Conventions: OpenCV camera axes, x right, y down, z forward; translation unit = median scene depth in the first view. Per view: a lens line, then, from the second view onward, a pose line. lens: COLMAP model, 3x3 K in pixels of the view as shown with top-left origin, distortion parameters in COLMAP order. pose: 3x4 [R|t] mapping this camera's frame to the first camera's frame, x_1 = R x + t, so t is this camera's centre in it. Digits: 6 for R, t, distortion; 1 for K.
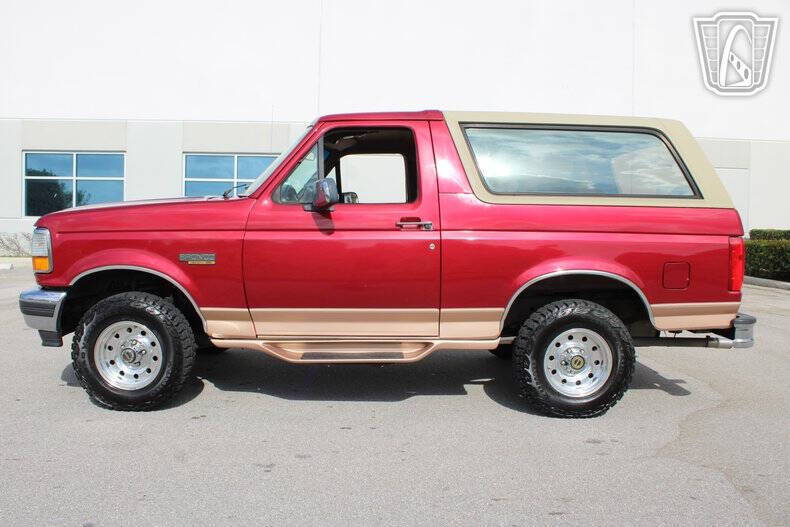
lens RADIAL K [[614.1, 0, 395.8], [0, 614.1, 271.7], [0, 0, 1]] dist [-0.093057, 0.011130]
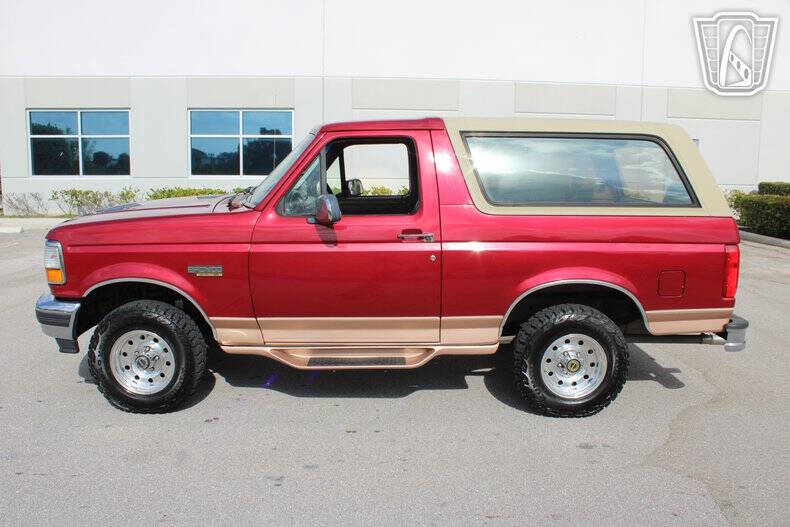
lens RADIAL K [[614.0, 0, 397.9], [0, 614.0, 268.1], [0, 0, 1]] dist [-0.097191, 0.015544]
pose [[0.999931, -0.005563, -0.010333, 0.010653], [0.006446, 0.996151, 0.087415, -0.110540], [0.009807, -0.087476, 0.996118, -0.022611]]
